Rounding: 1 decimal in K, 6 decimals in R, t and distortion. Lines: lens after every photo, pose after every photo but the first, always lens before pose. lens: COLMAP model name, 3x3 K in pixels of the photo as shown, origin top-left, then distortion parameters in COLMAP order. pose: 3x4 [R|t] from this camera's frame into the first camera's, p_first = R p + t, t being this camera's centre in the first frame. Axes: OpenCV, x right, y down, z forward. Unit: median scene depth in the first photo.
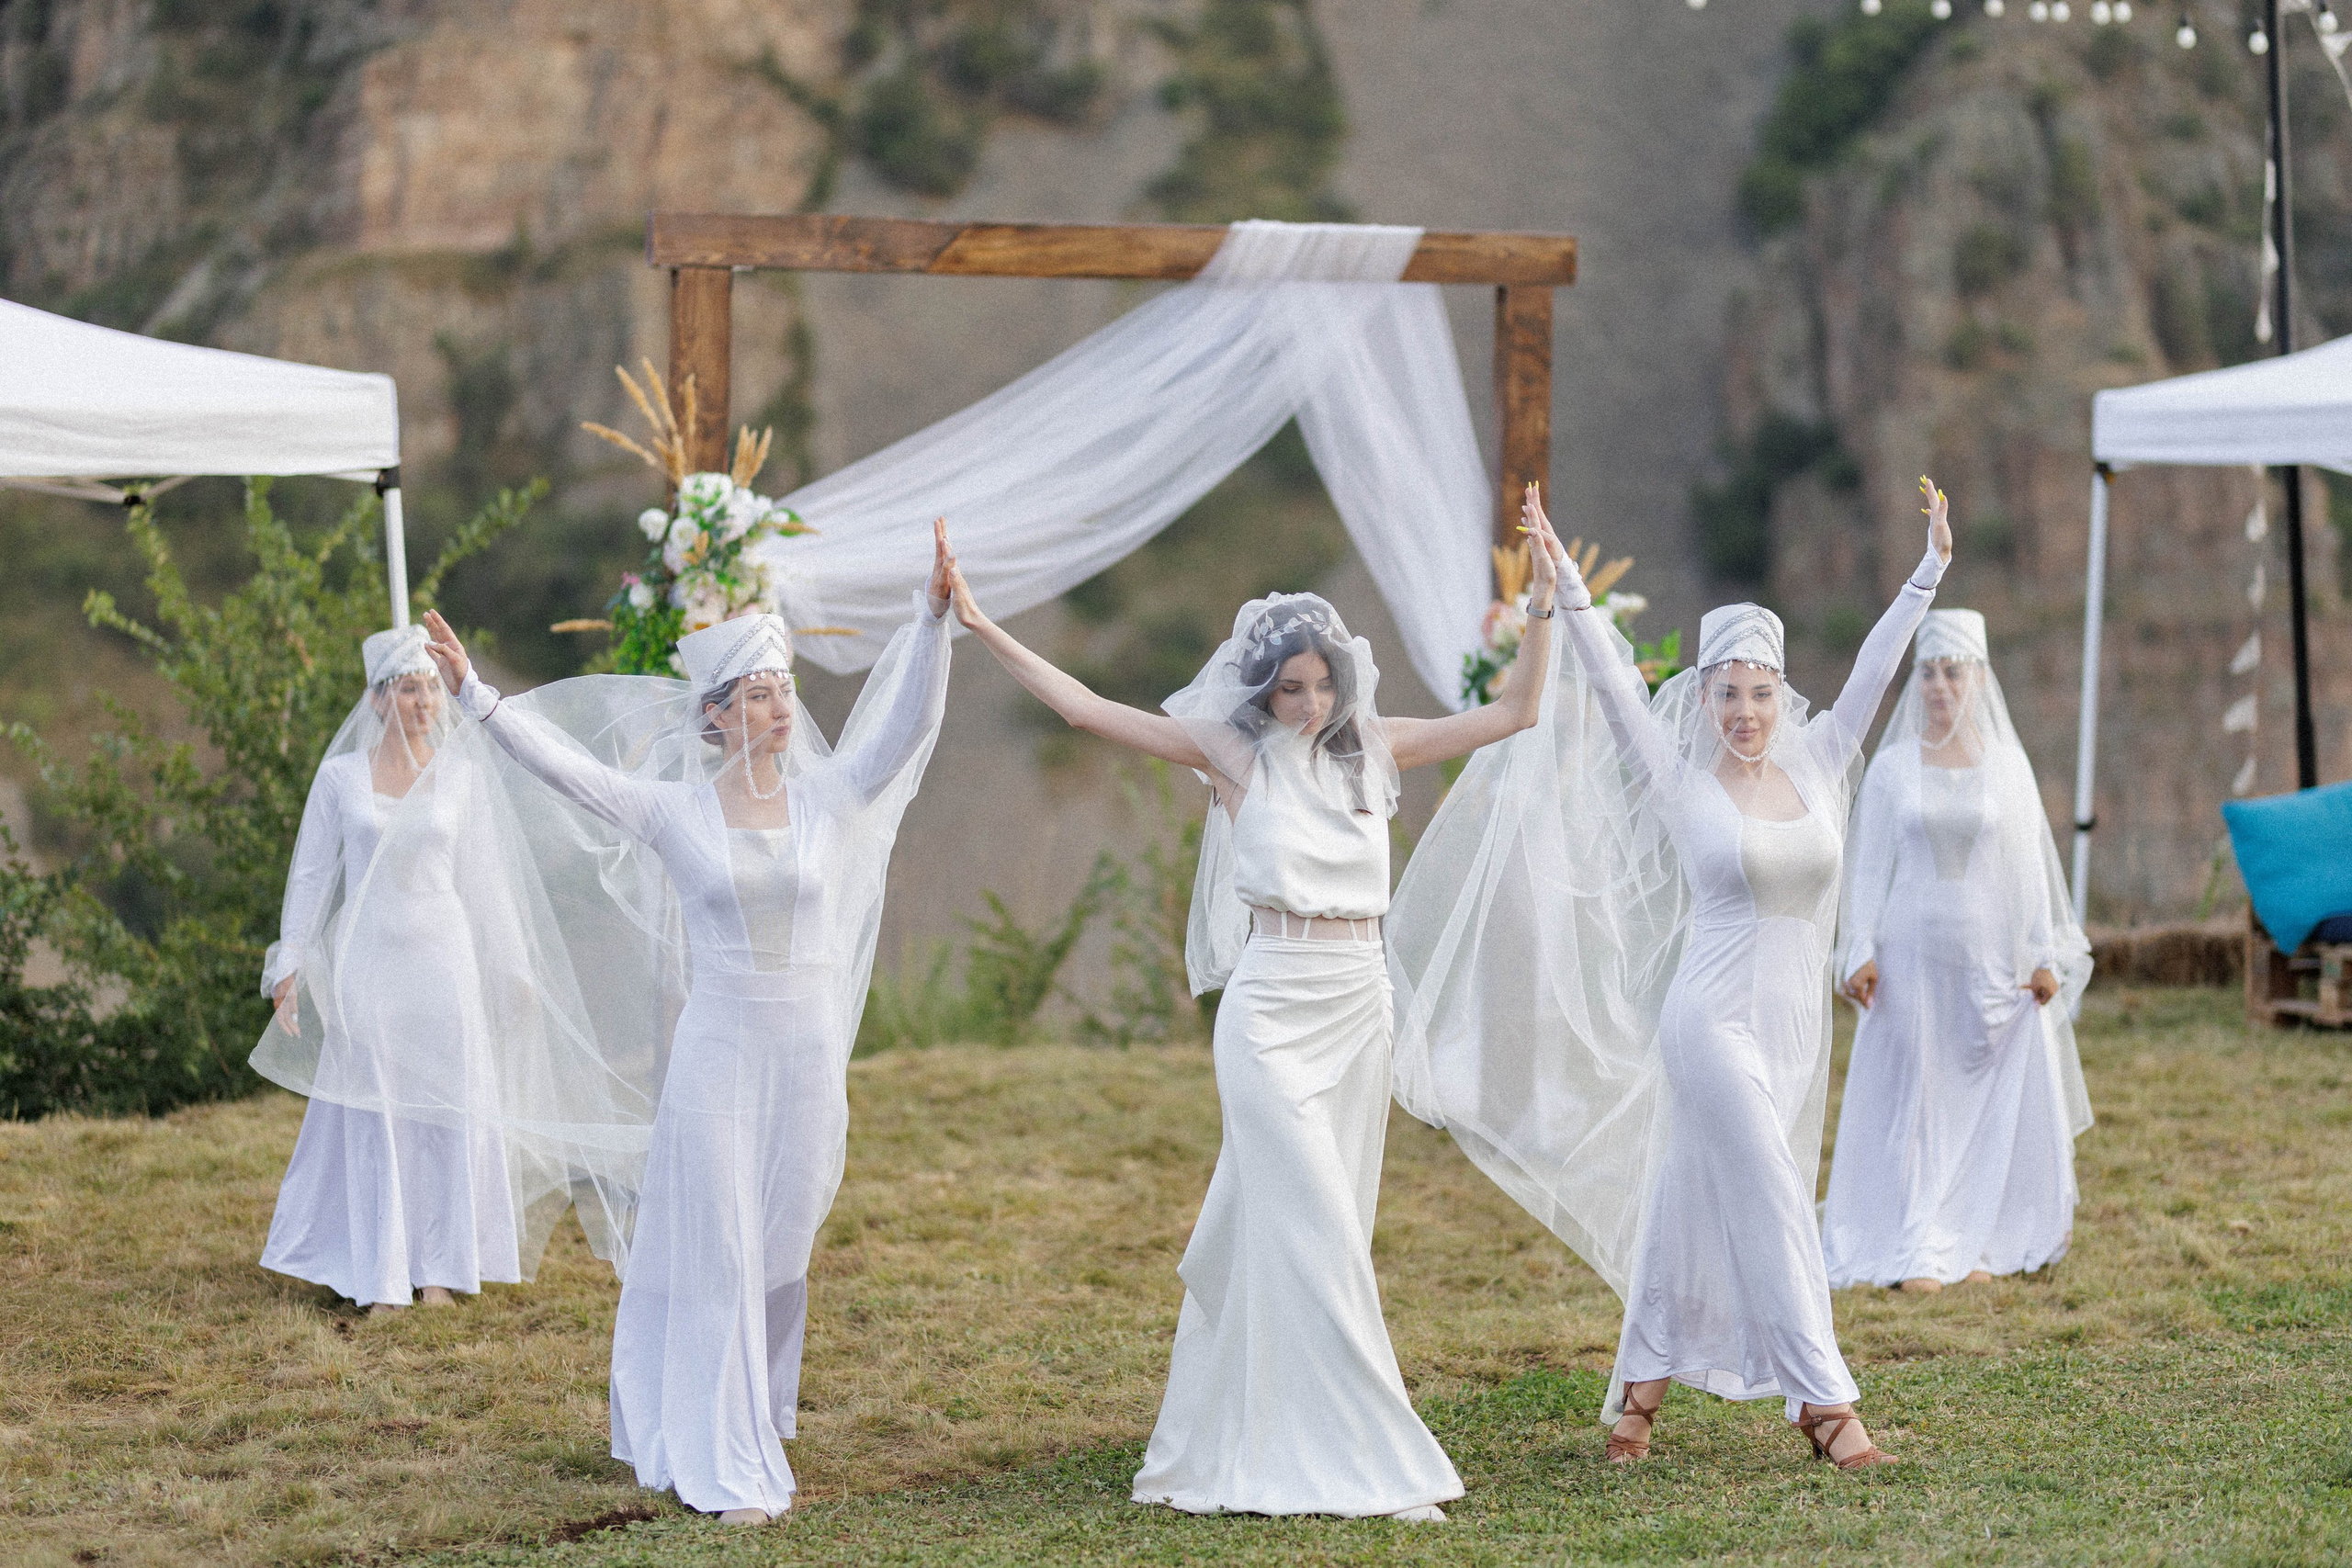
lens RADIAL K [[5429.9, 0, 1226.6], [0, 5429.9, 784.5], [0, 0, 1]] dist [-0.023673, 0.209979]
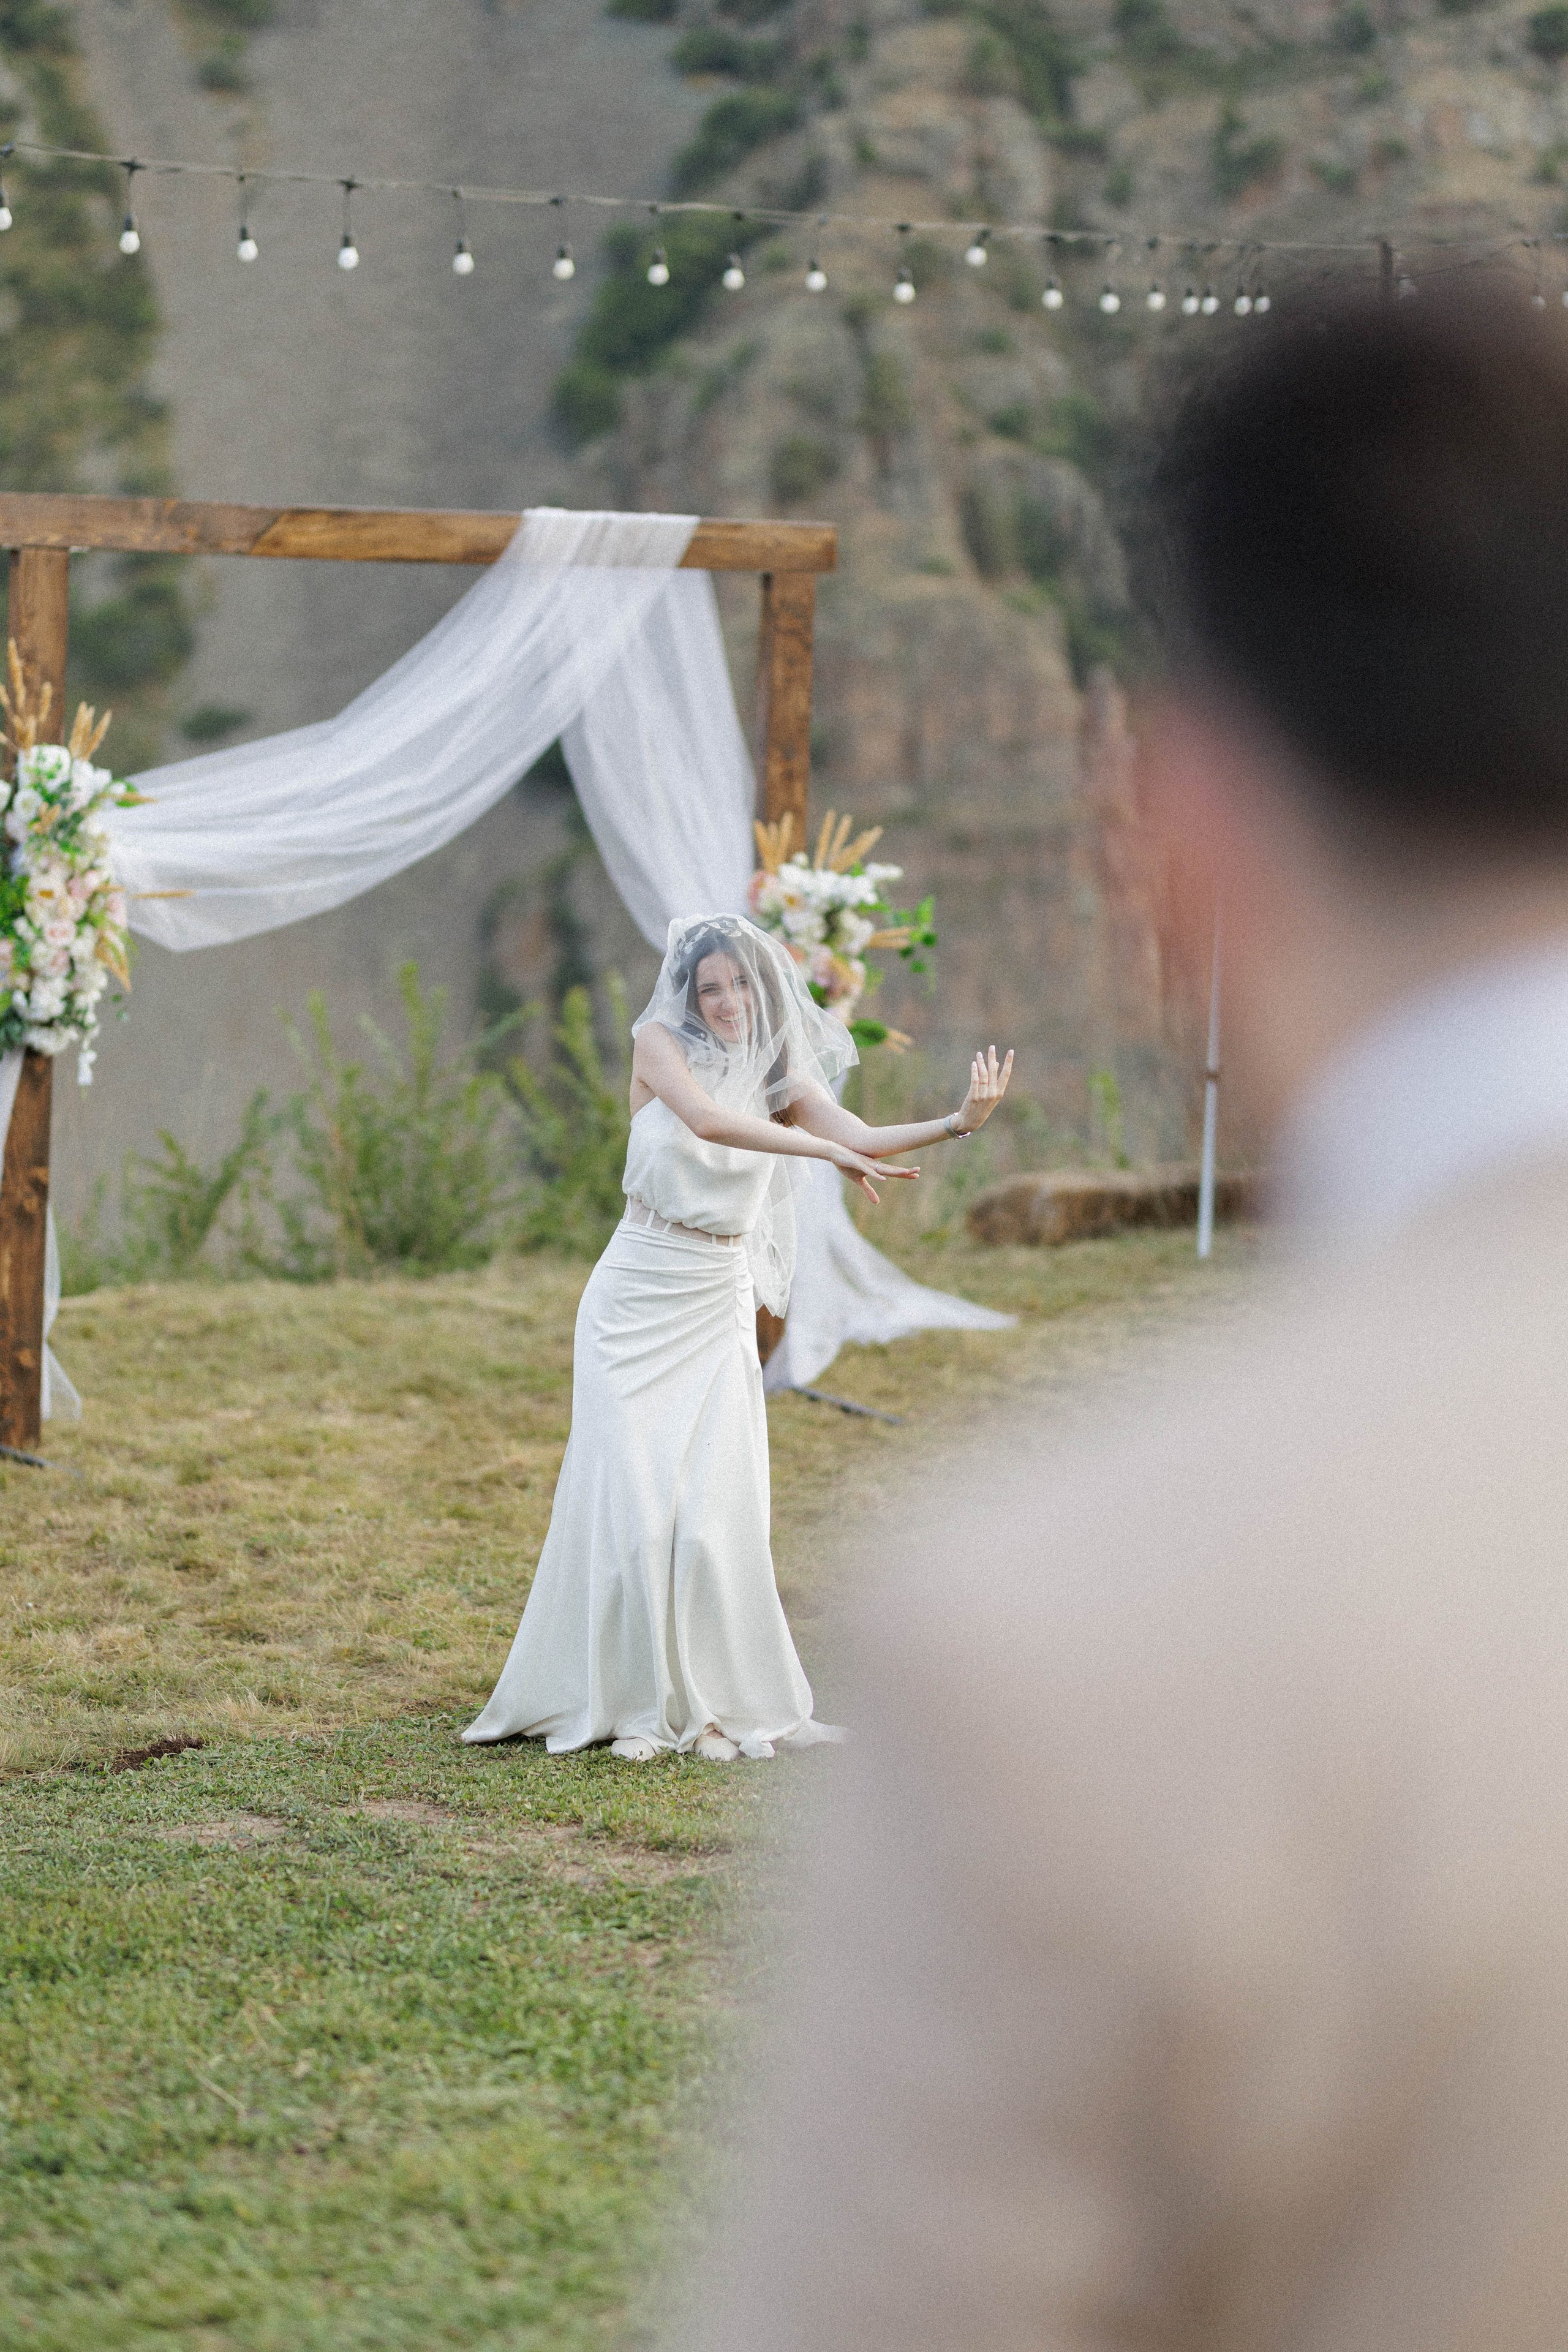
lens RADIAL K [[5430.5, 0, 784.0], [0, 5430.5, 1176.0], [0, 0, 1]] dist [-0.023673, 0.209979]
pose [[0.990235, 0.001667, 0.139400, -0.095584], [-0.006560, 0.999378, 0.034645, -0.011049], [-0.139255, -0.035221, 0.989630, -0.054972]]
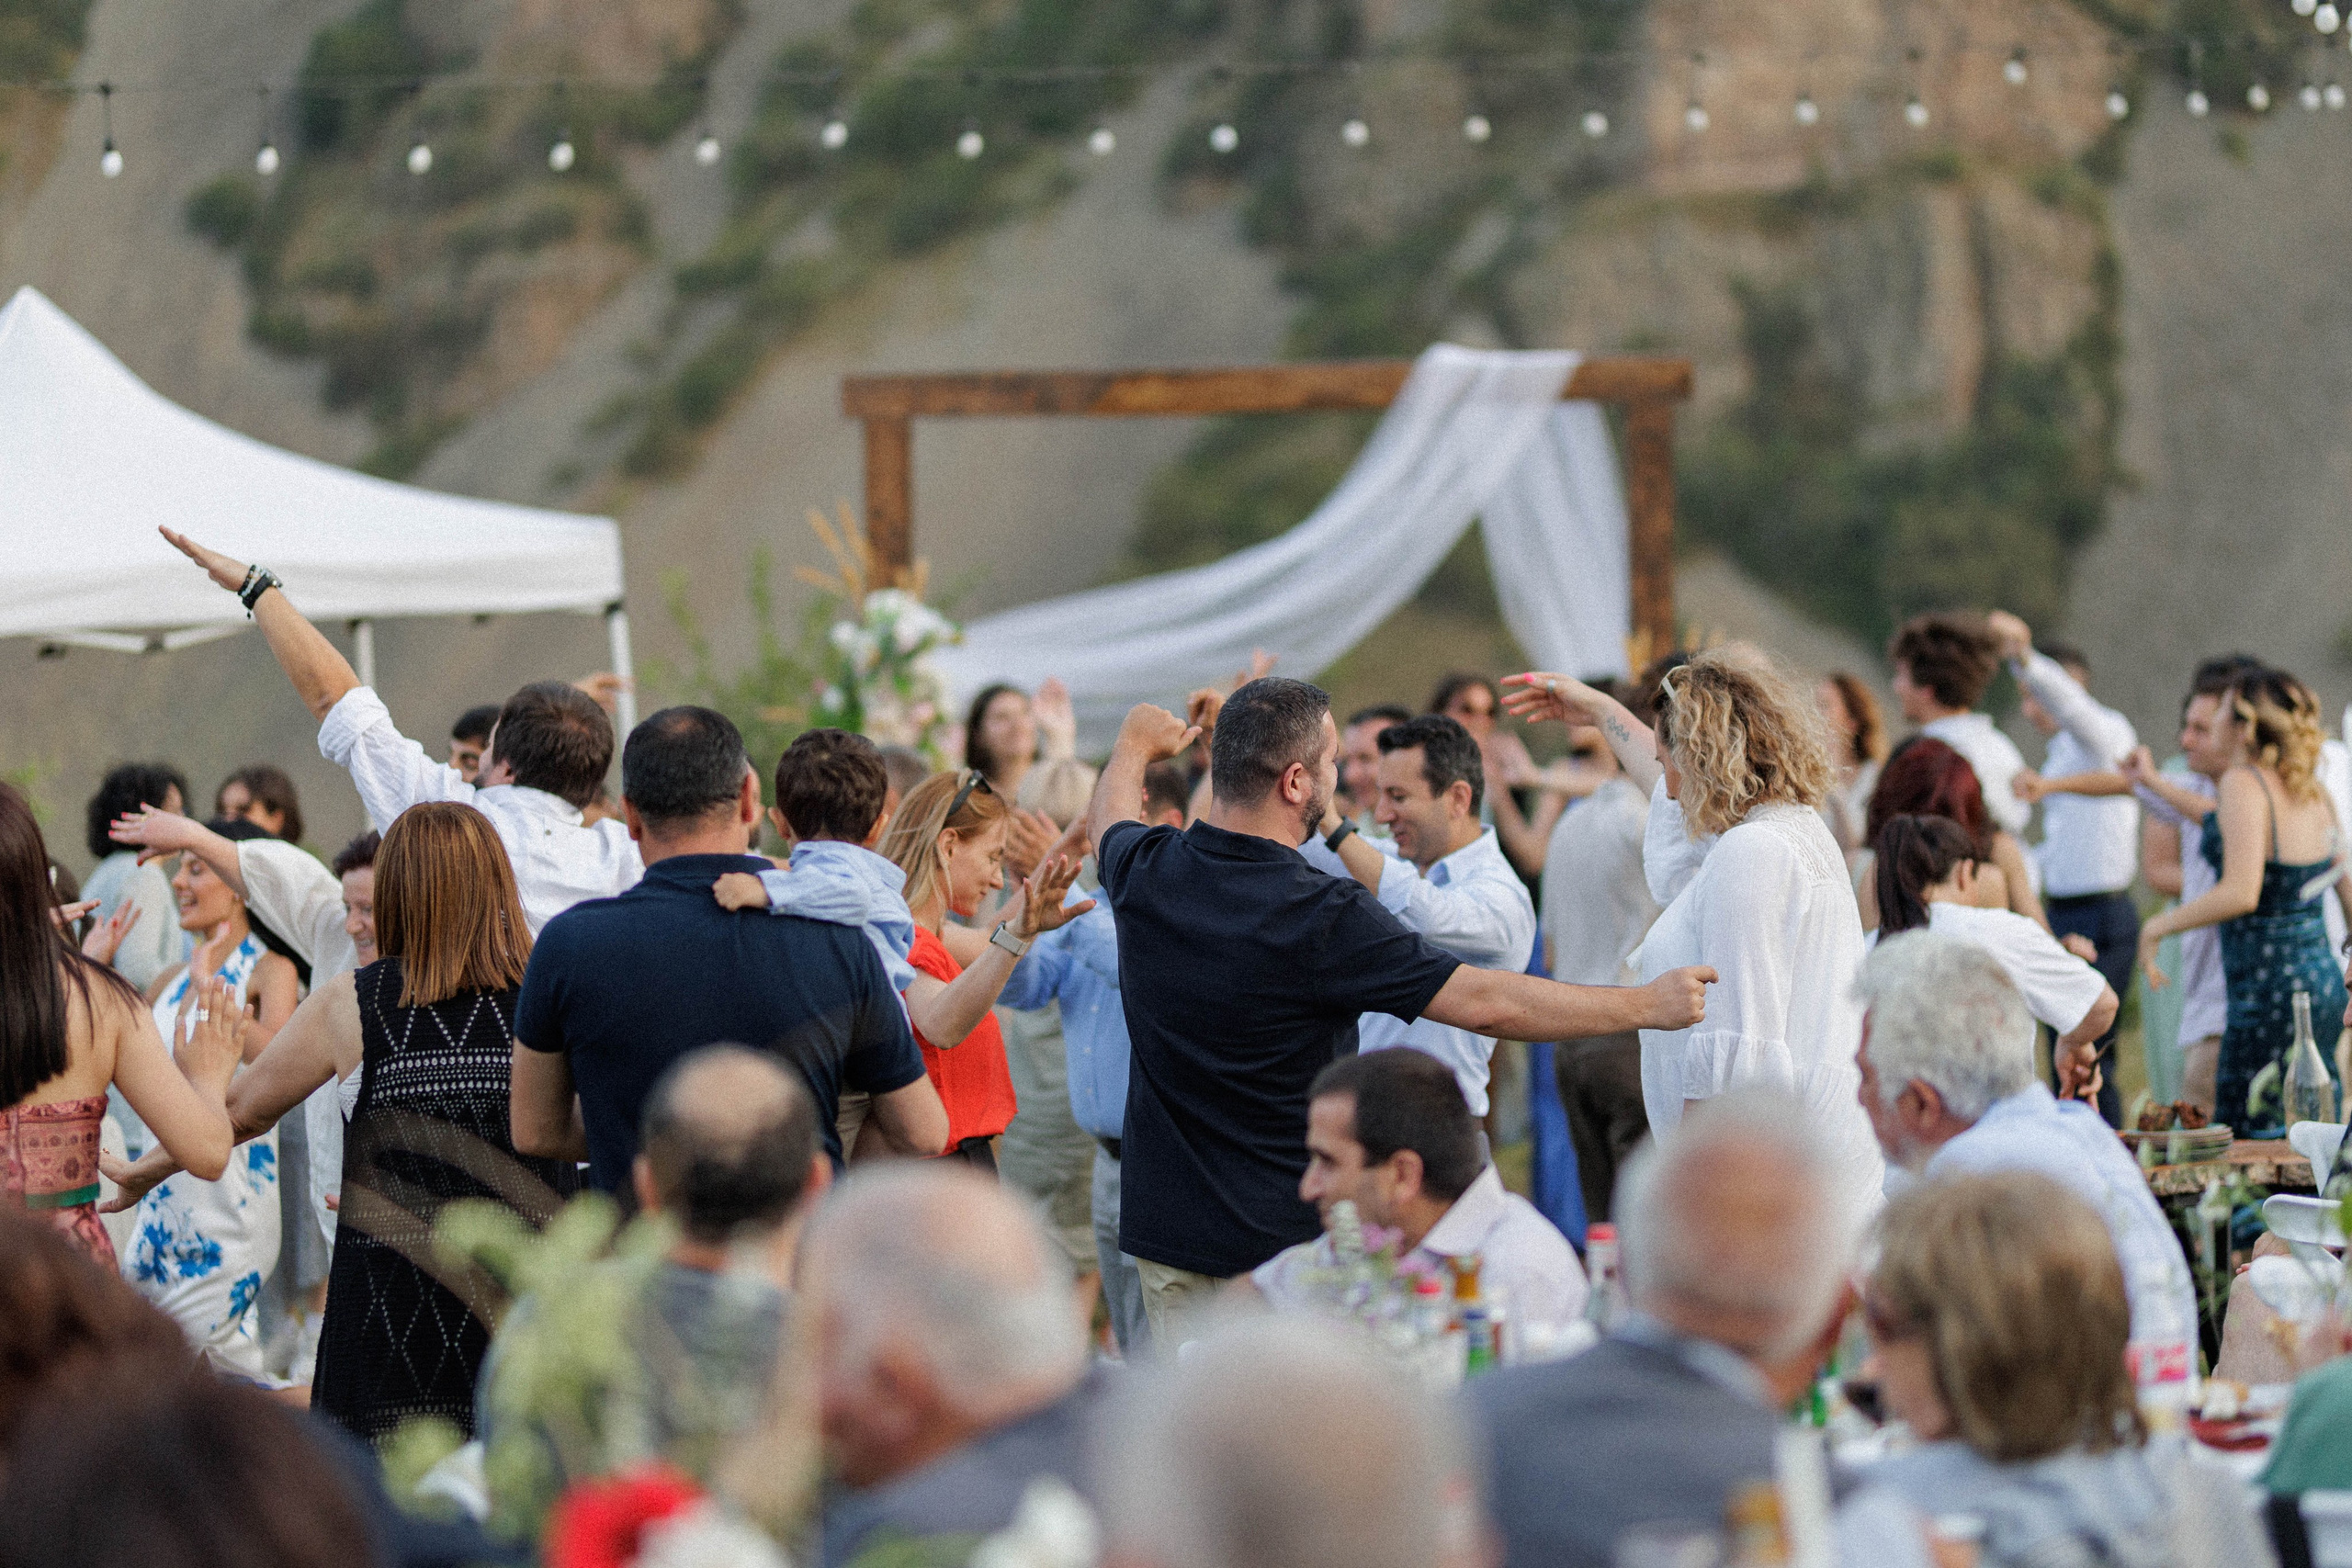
lens RADIAL K [[5620.8, 0, 1176.0], [0, 5620.8, 784.0], [0, 0, 1]] dist [0.003552, -0.210104]
pose [[0.968302, -0.012393, -0.249474, 0.256822], [0.014817, 0.999859, 0.007842, -0.023215], [0.249341, -0.011290, 0.968350, -0.163183]]
